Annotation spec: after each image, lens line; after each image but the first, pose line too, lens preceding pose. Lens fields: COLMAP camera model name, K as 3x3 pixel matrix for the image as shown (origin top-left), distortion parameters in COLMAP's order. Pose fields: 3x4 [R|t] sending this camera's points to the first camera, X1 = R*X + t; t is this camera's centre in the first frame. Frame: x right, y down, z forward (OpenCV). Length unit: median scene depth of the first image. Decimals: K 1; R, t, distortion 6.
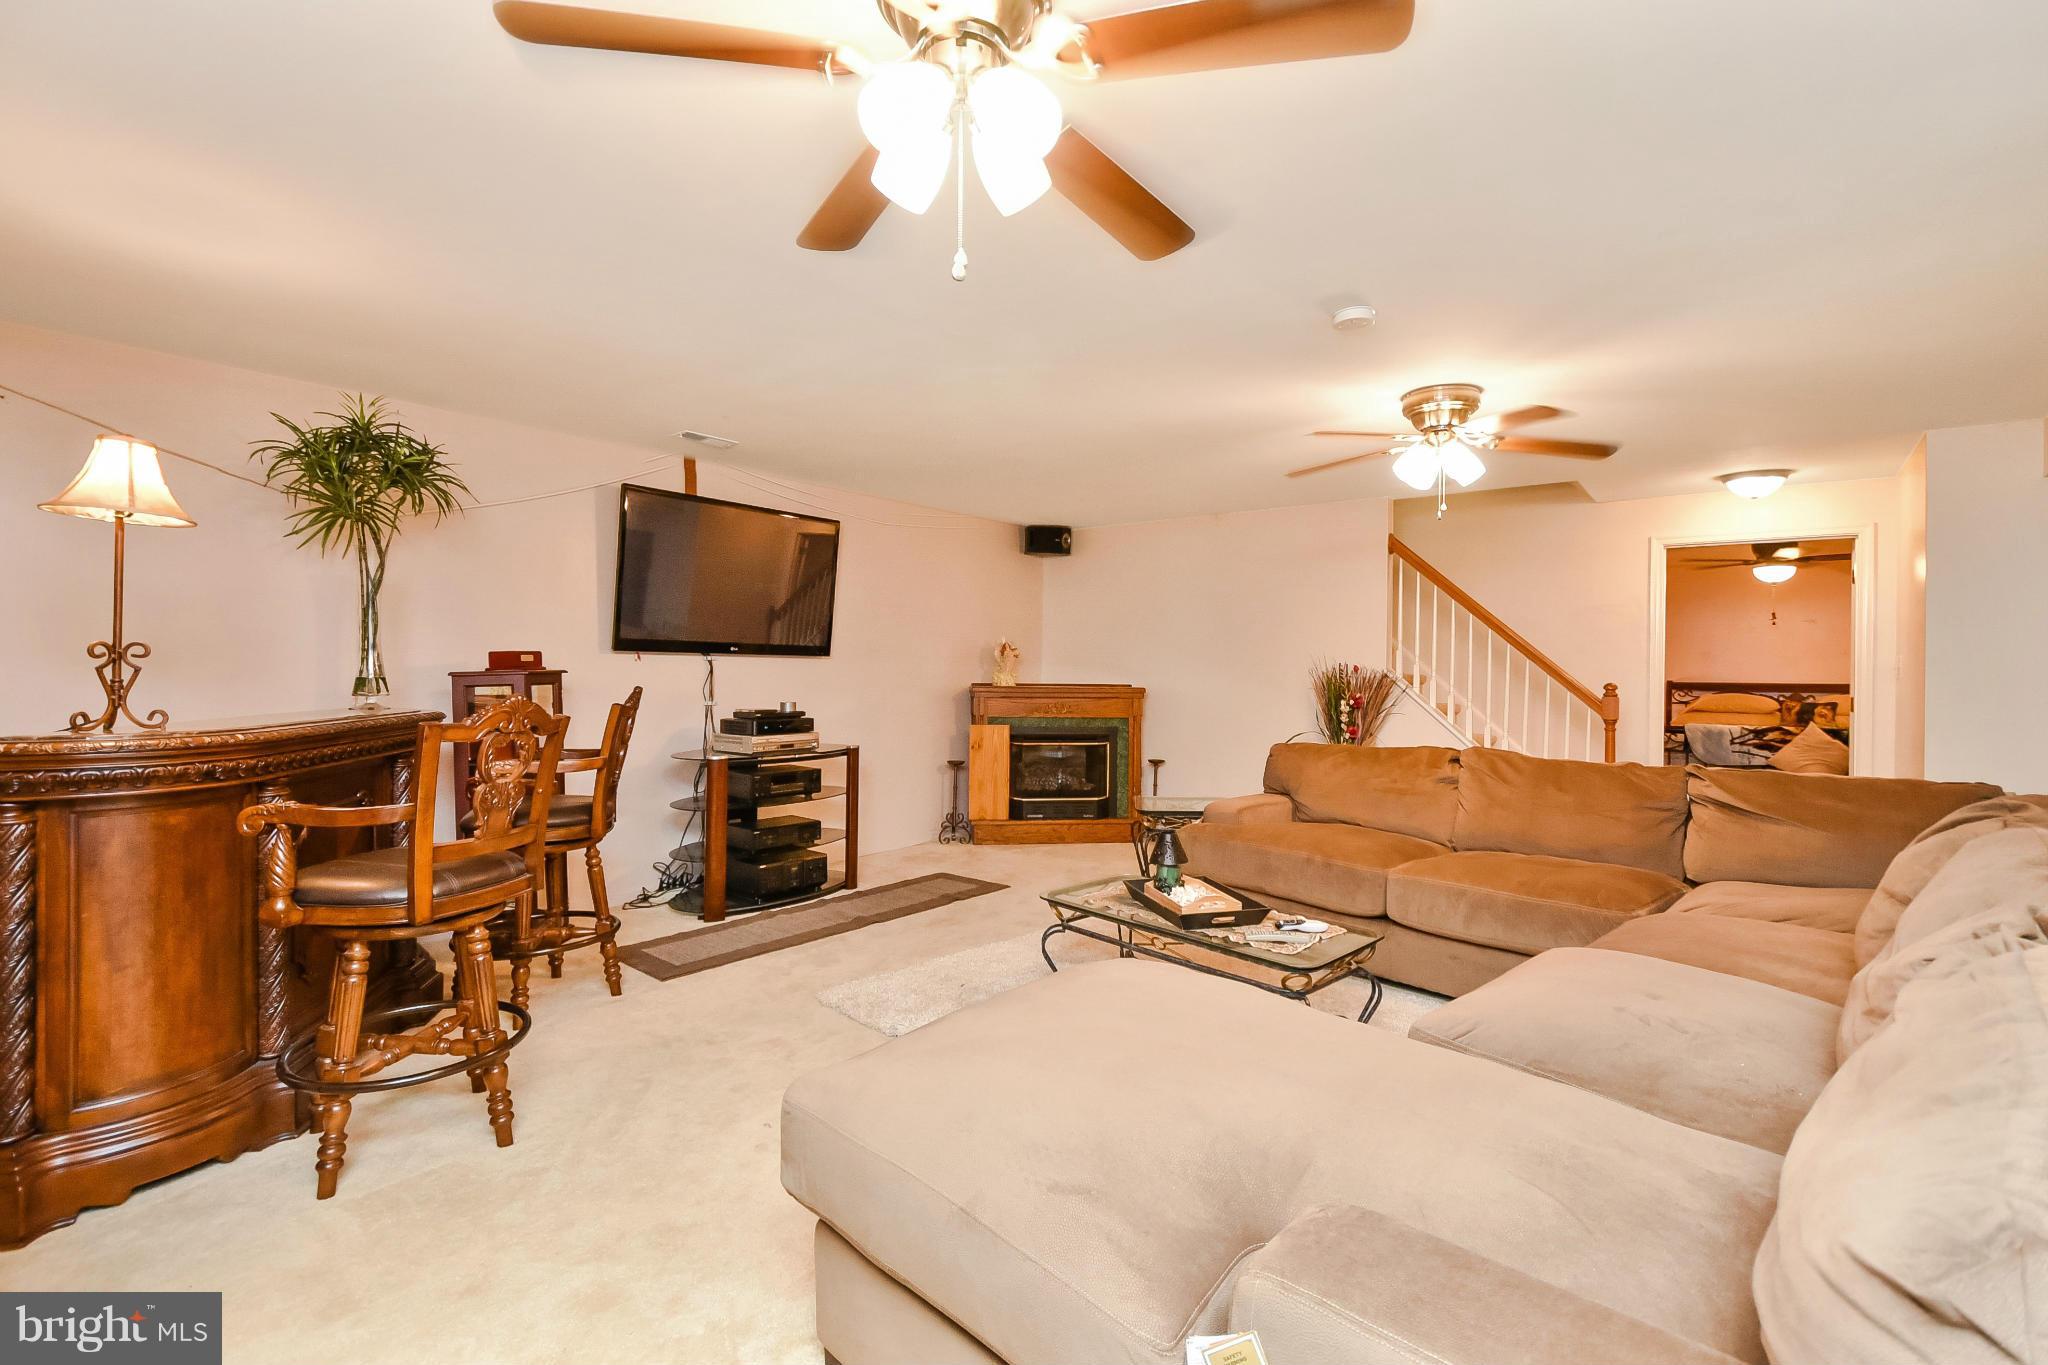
lens RADIAL K [[919.7, 0, 1053.6], [0, 919.7, 652.2], [0, 0, 1]] dist [0.001692, 0.000112]
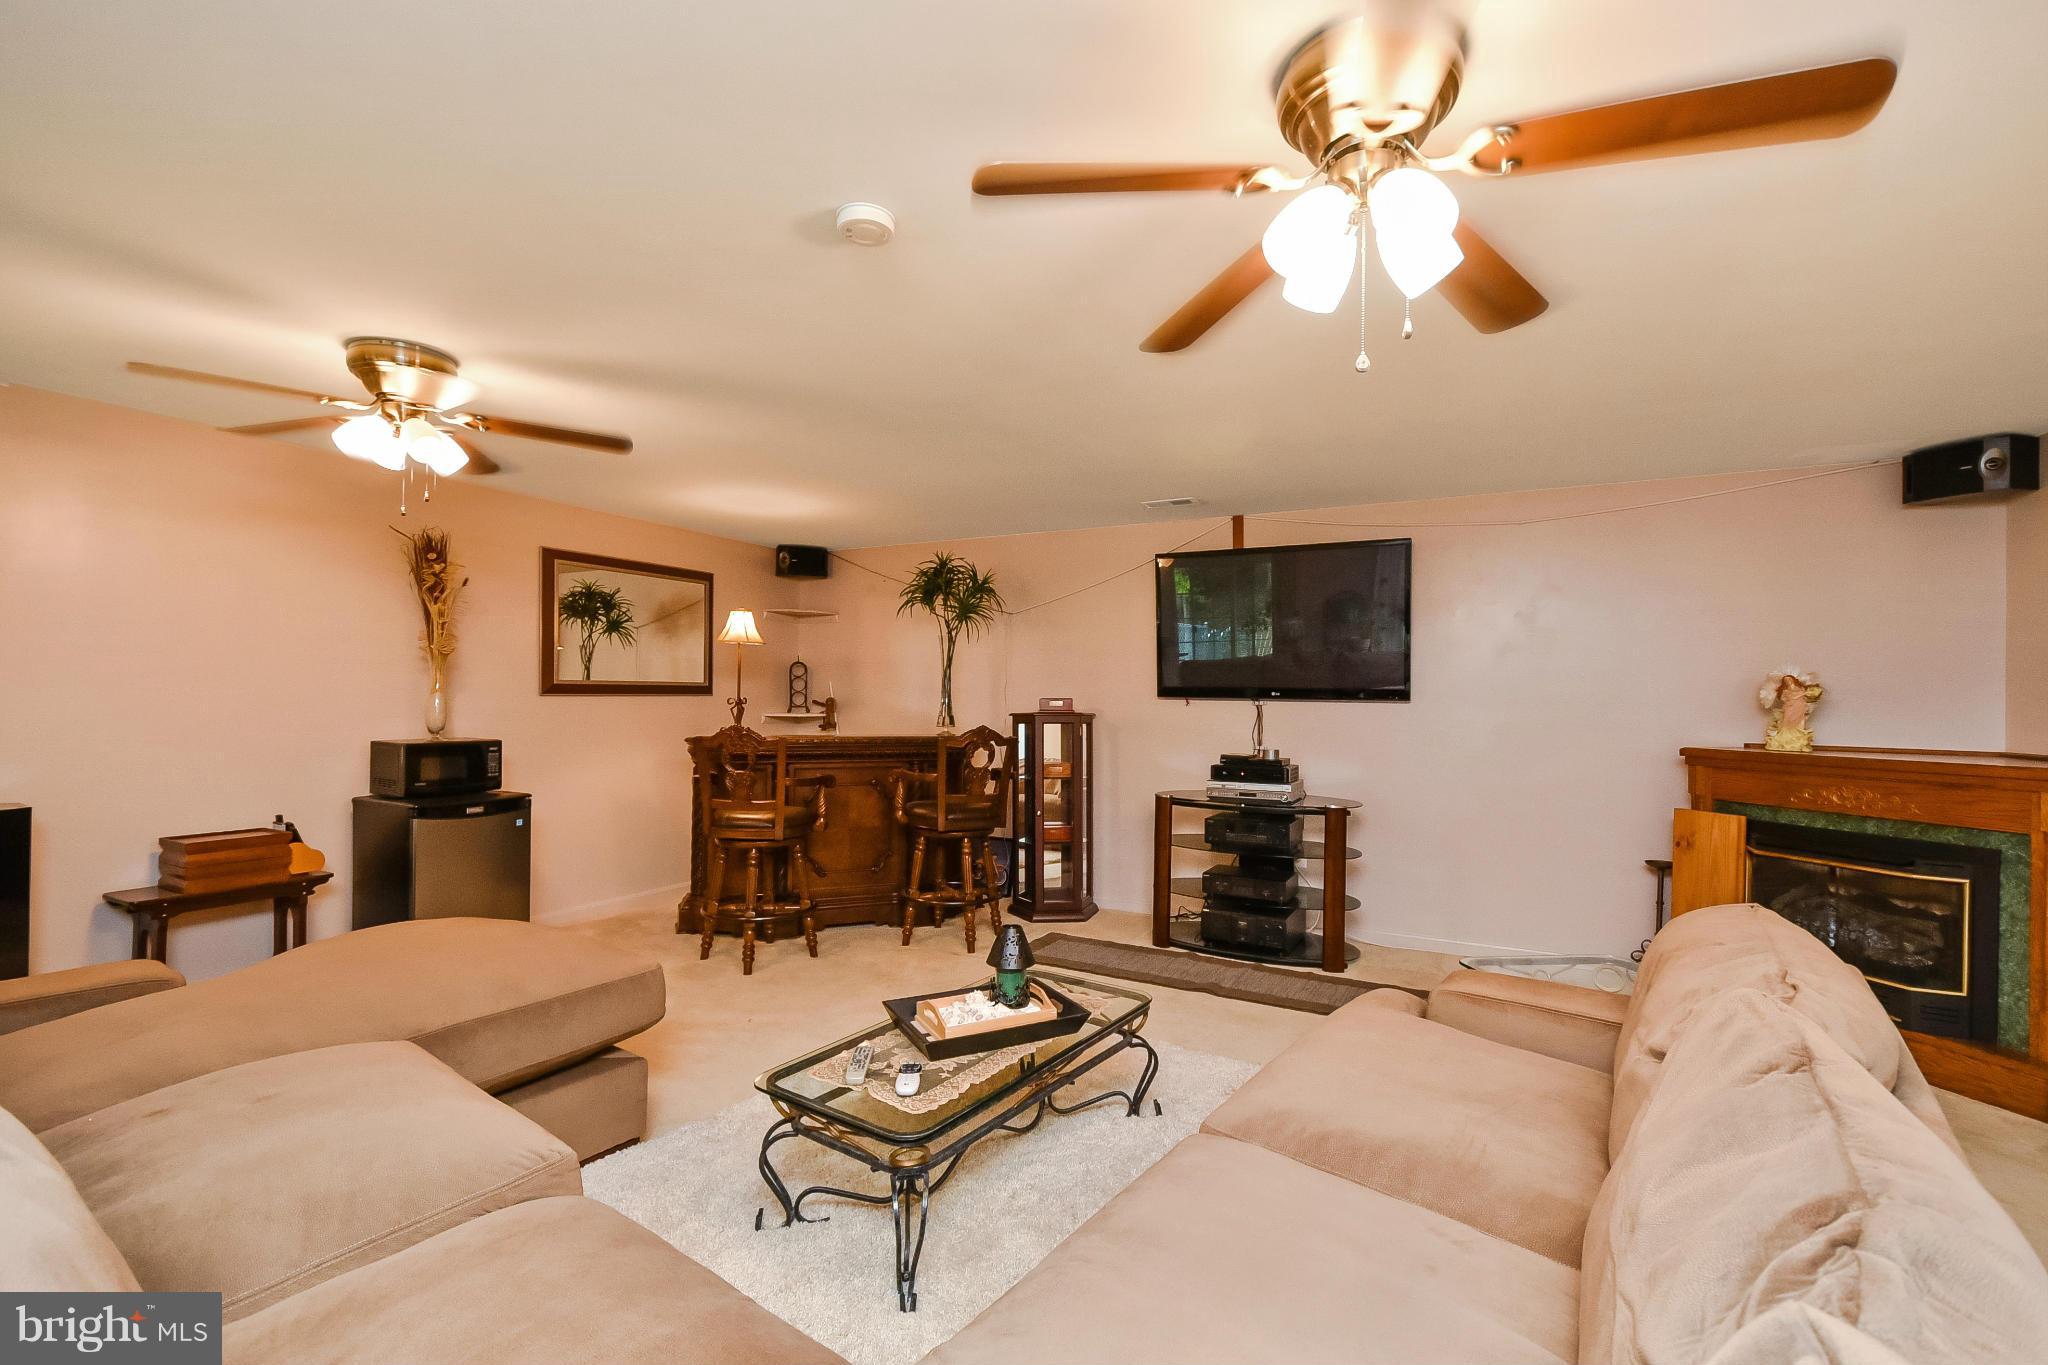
lens RADIAL K [[949.3, 0, 1024.0], [0, 949.3, 682.5], [0, 0, 1]] dist [-0.000849, -0.000018]
pose [[0.129005, -0.021865, -0.991403, 0.649126], [0.008204, 0.999746, -0.020982, 0.003436], [0.991610, -0.005426, 0.129151, 0.612304]]
